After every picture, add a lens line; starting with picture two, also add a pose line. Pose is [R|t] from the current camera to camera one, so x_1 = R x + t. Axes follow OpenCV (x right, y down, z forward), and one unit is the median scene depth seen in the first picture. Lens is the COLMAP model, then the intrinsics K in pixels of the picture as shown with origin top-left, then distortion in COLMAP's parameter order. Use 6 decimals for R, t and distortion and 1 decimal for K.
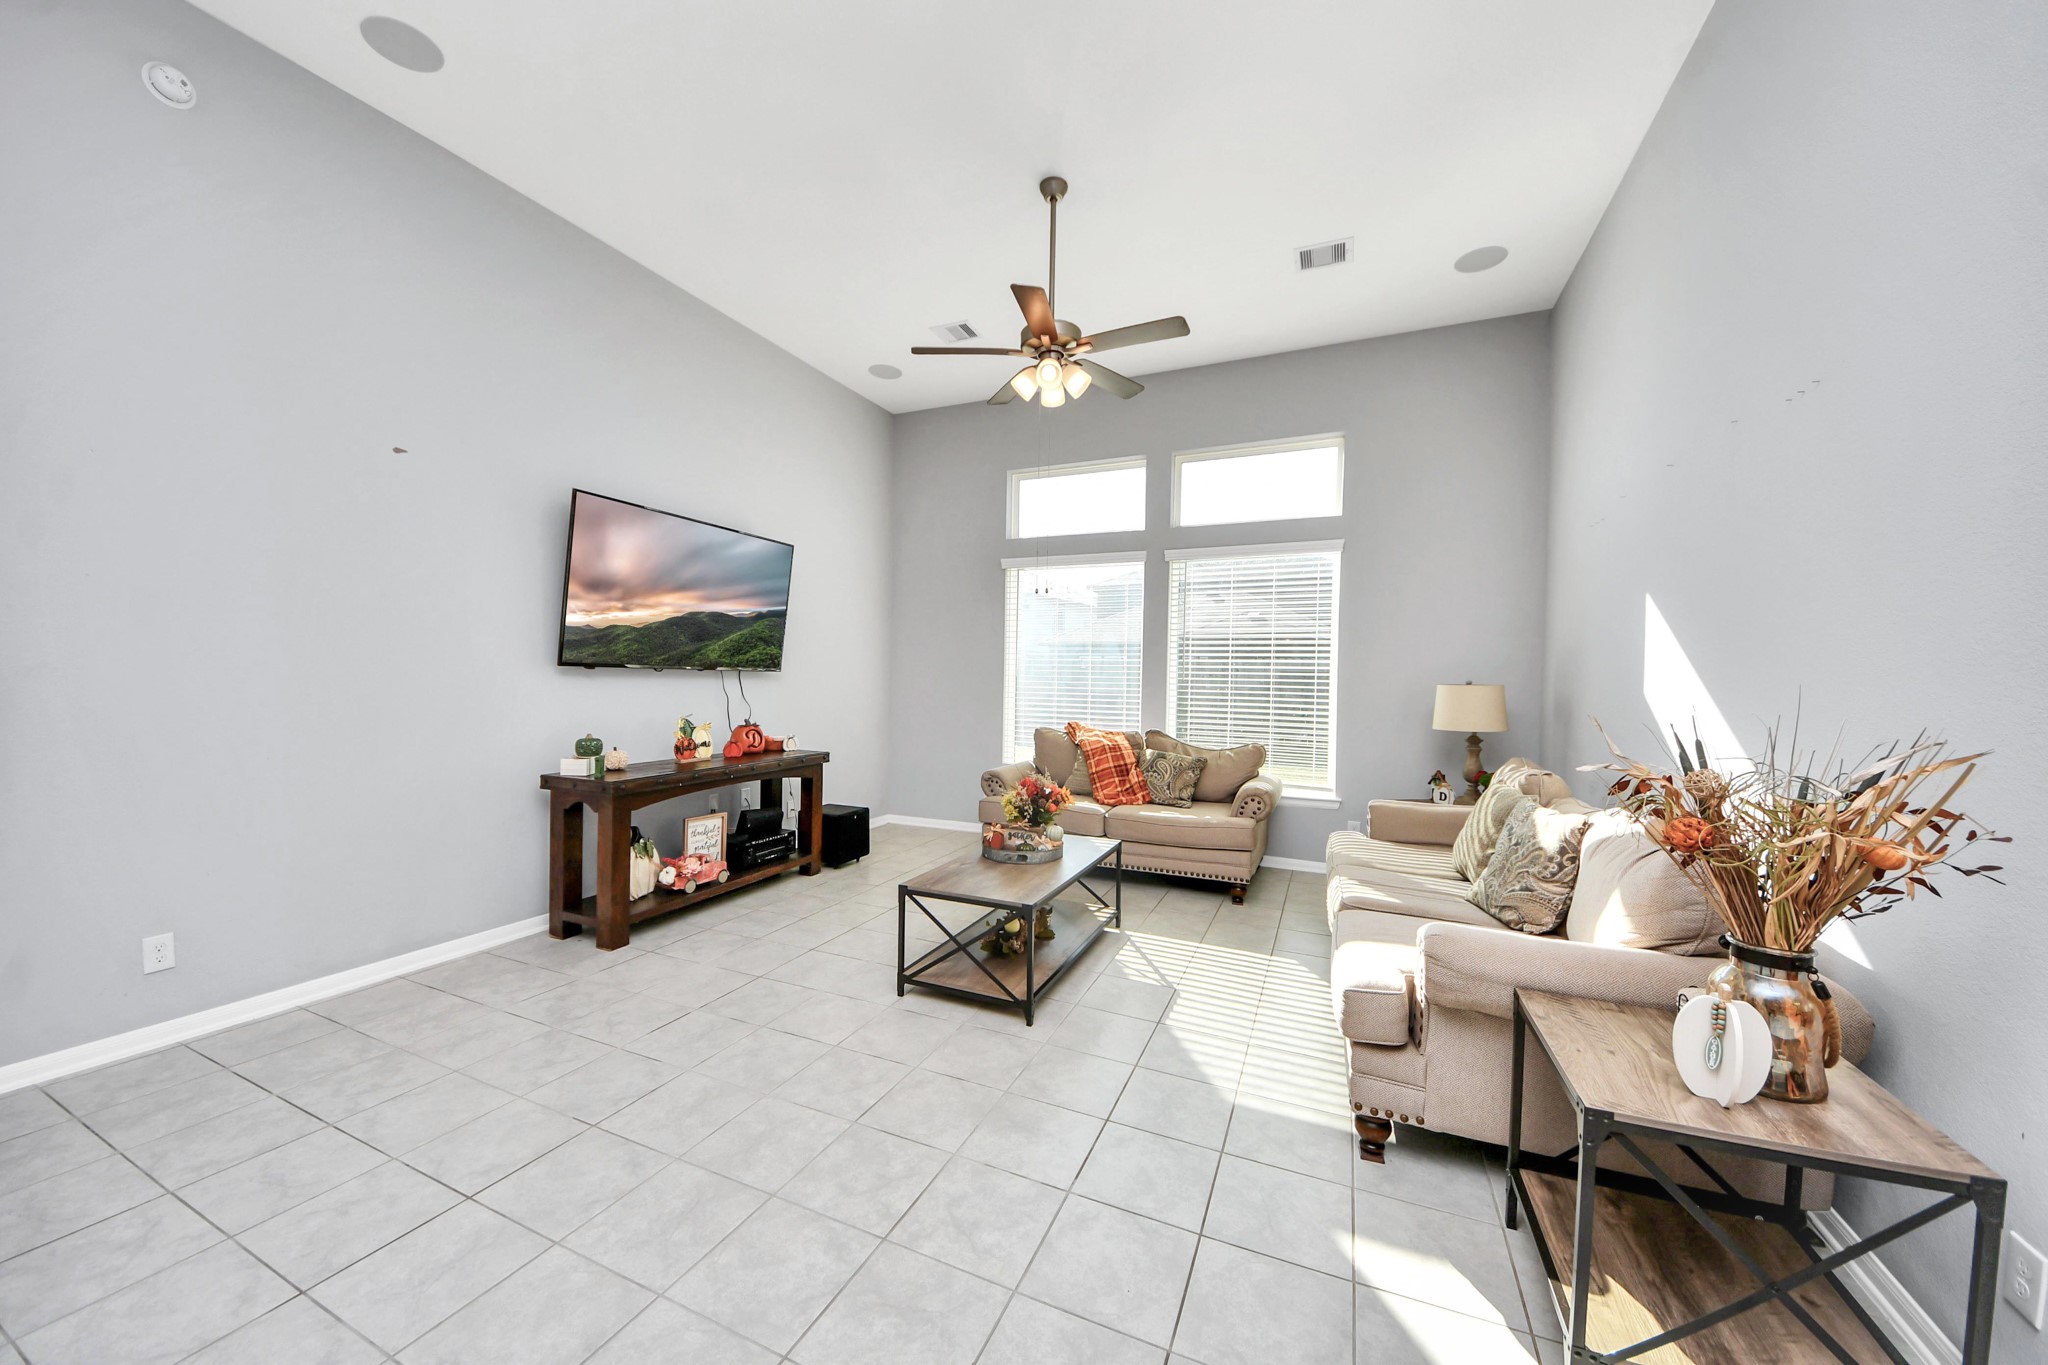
lens RADIAL K [[739.8, 0, 1021.1], [0, 739.8, 692.1], [0, 0, 1]] dist [0.017850, -0.000104]
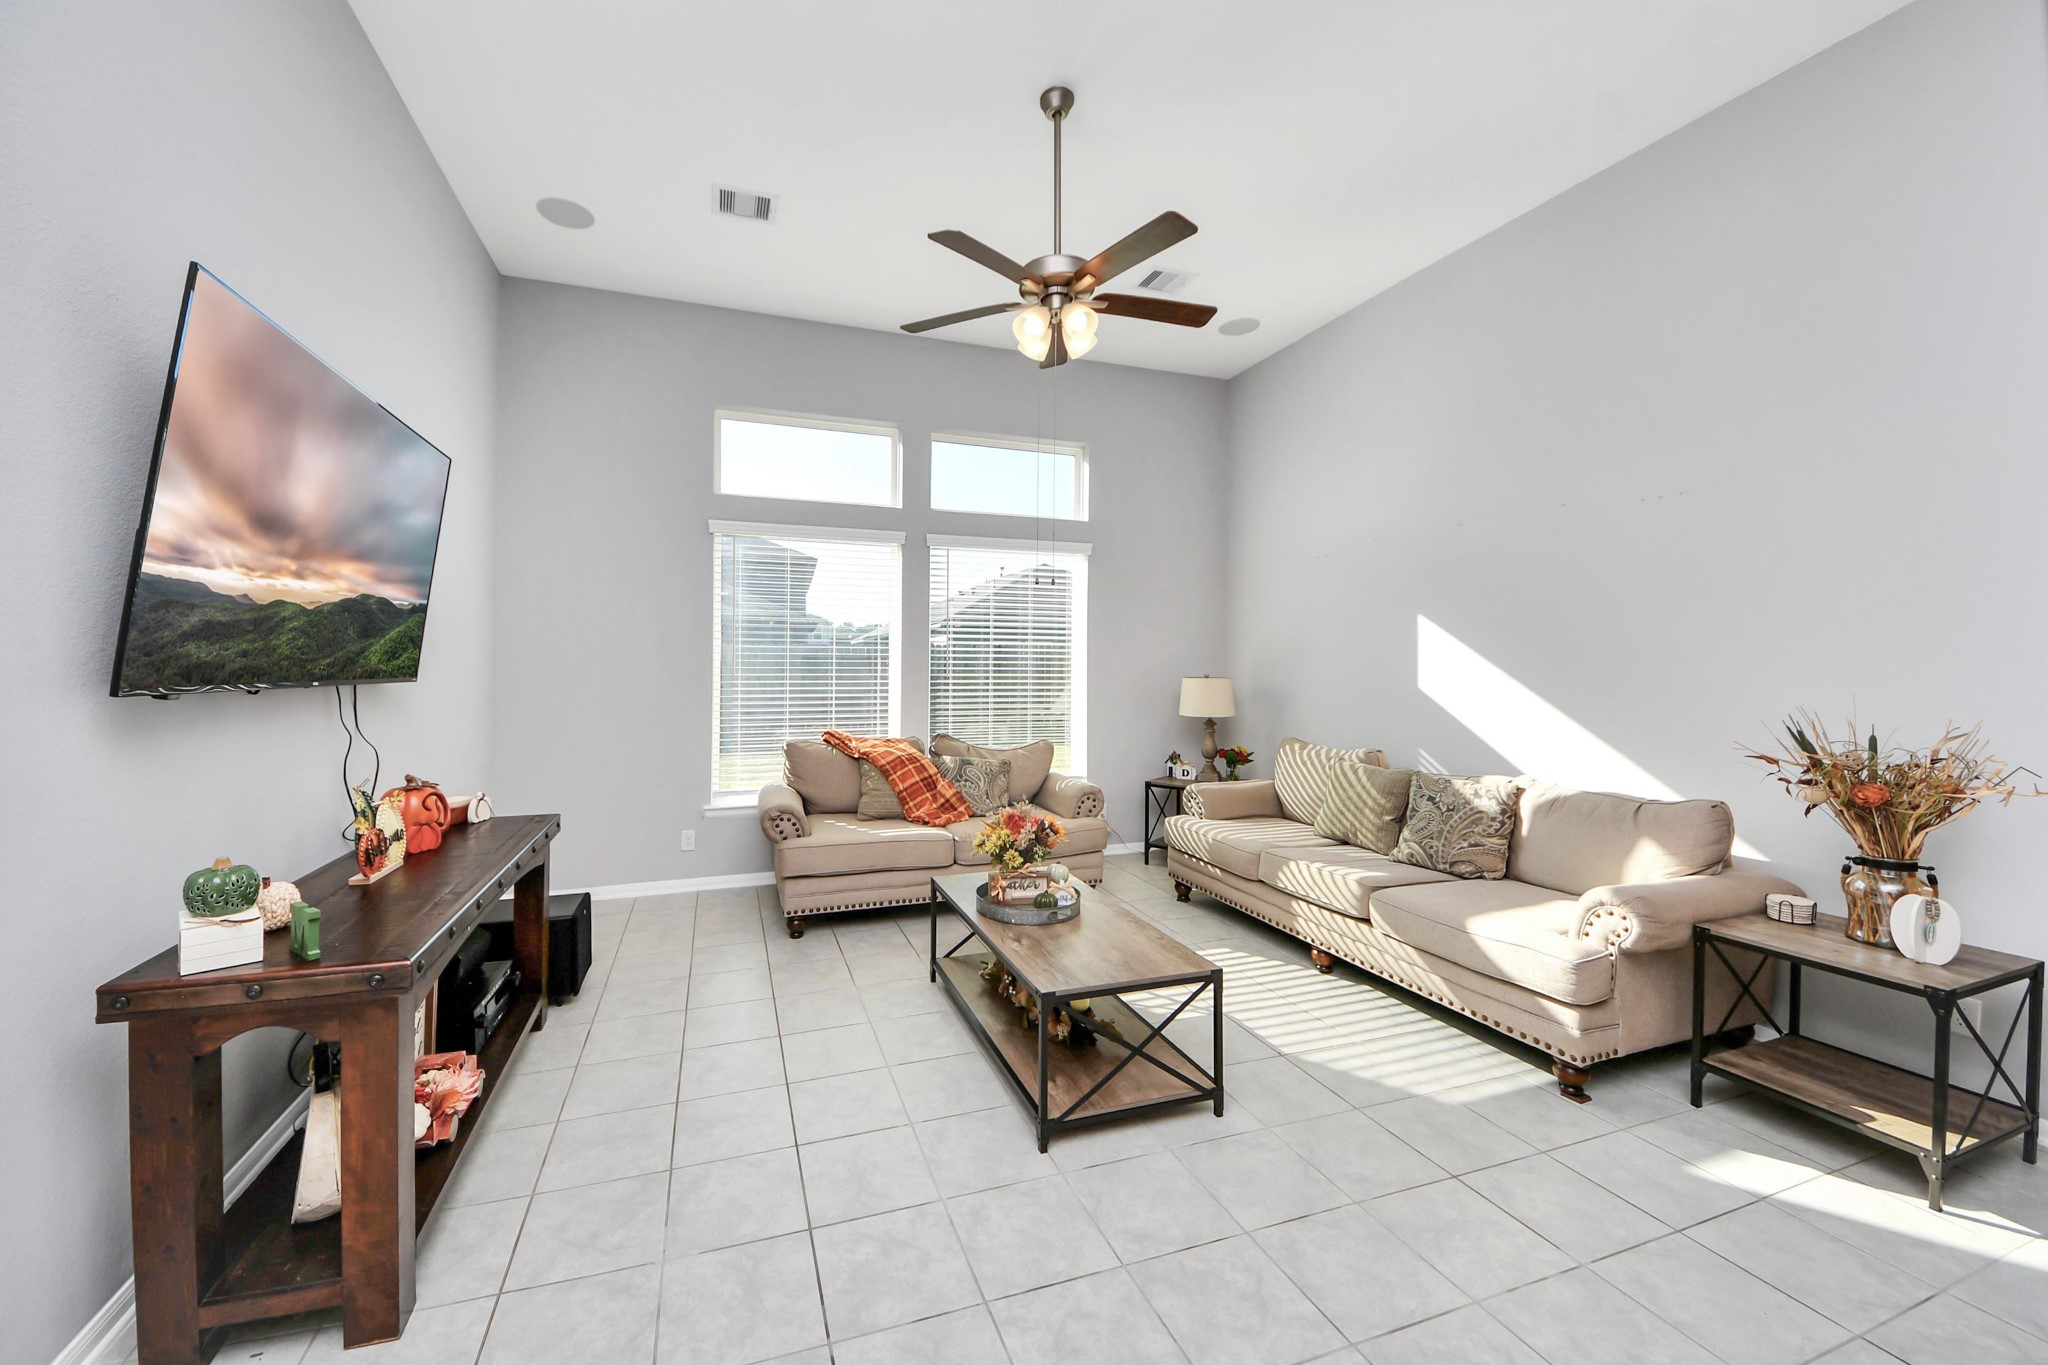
lens RADIAL K [[748.9, 0, 1022.3], [0, 748.9, 660.5], [0, 0, 1]] dist [0.018121, -0.014253]
pose [[0.738942, -0.011174, 0.673677, -0.533149], [0.021849, 0.999734, -0.007384, -0.042758], [-0.673415, 0.020175, 0.738989, 0.386114]]
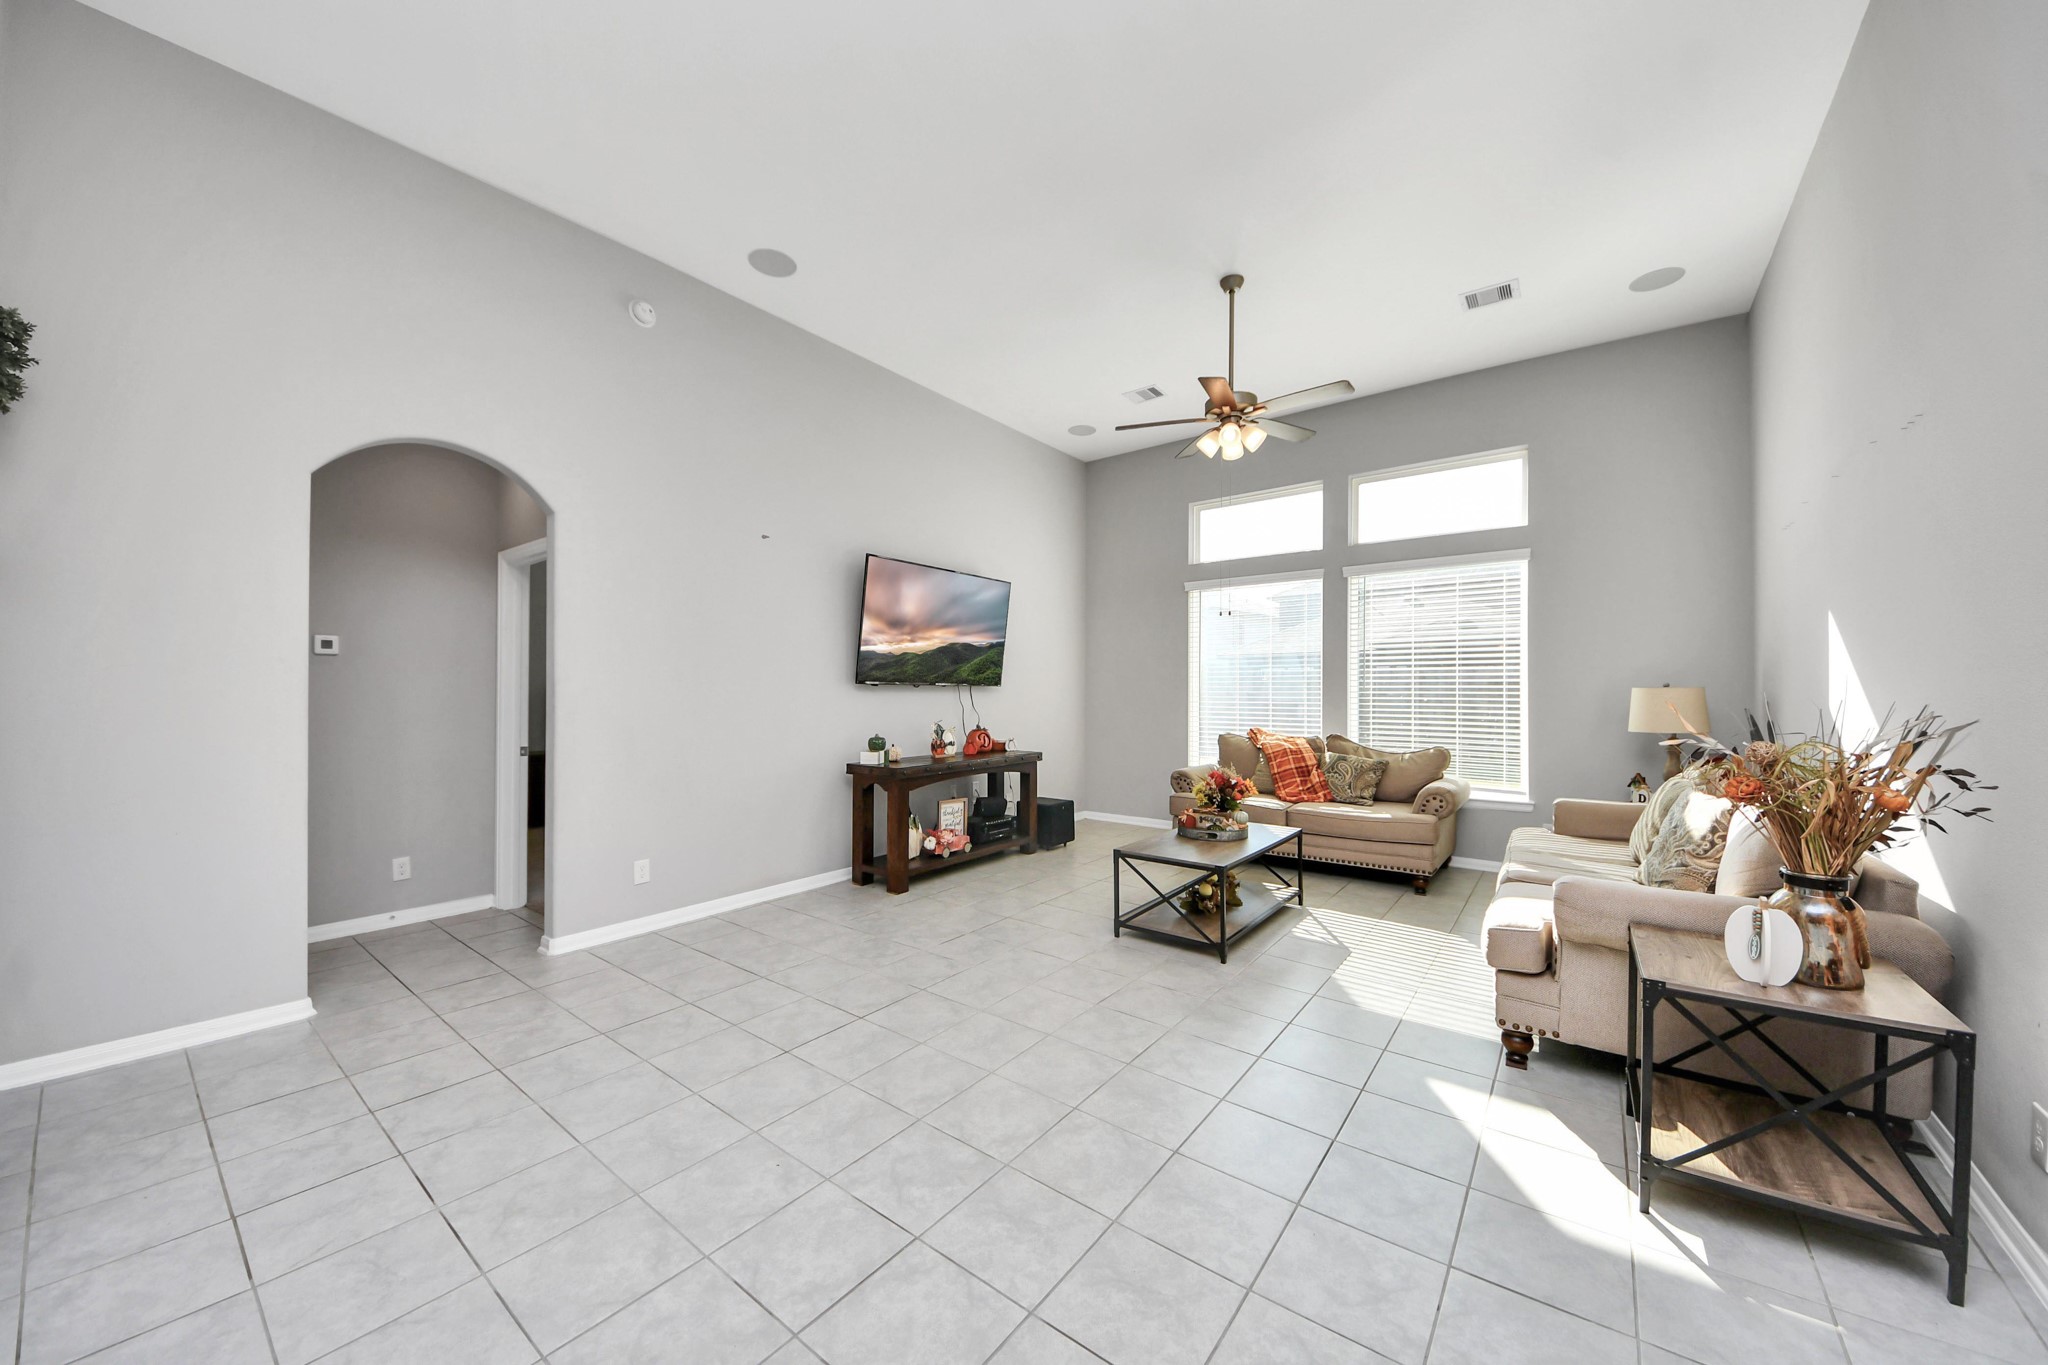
lens RADIAL K [[739.9, 0, 1014.9], [0, 739.9, 688.6], [0, 0, 1]] dist [0.031310, -0.016320]
pose [[0.970803, -0.015769, -0.239358, -0.017121], [0.009614, 0.999593, -0.026858, 0.013051], [0.239684, 0.023772, 0.970560, -0.238598]]
